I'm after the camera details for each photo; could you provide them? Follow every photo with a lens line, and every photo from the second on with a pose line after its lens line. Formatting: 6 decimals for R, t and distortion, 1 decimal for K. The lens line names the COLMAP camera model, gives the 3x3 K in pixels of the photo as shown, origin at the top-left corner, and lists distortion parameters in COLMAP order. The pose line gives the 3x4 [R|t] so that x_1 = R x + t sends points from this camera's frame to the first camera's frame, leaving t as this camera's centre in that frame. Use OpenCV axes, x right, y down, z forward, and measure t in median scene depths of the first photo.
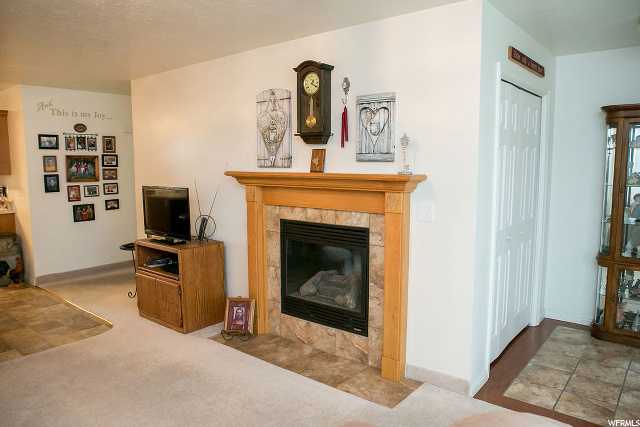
lens RADIAL K [[456.4, 0, 320.0], [0, 456.4, 213.5], [0, 0, 1]] dist [-0.113861, 0.086742]
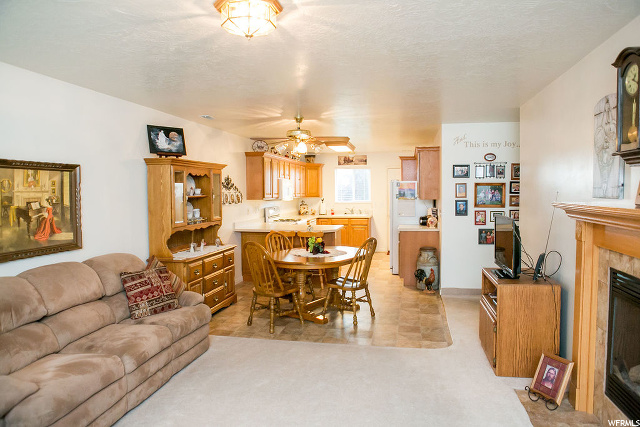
lens RADIAL K [[438.8, 0, 320.0], [0, 438.8, 213.5], [0, 0, 1]] dist [-0.101323, 0.075309]
pose [[0.463883, 0.044088, -0.884799, 0.308710], [-0.090746, 0.995872, 0.002046, -0.034796], [0.881236, 0.079343, 0.465969, 0.254386]]
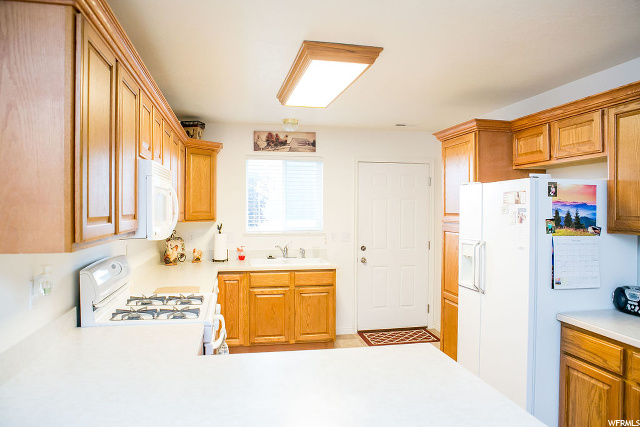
lens RADIAL K [[446.3, 0, 320.0], [0, 446.3, 213.5], [0, 0, 1]] dist [-0.110132, 0.084609]
pose [[0.772377, 0.014277, -0.635004, -1.250485], [-0.075835, 0.994669, -0.069876, -0.093469], [0.630621, 0.102126, 0.769342, 0.819360]]
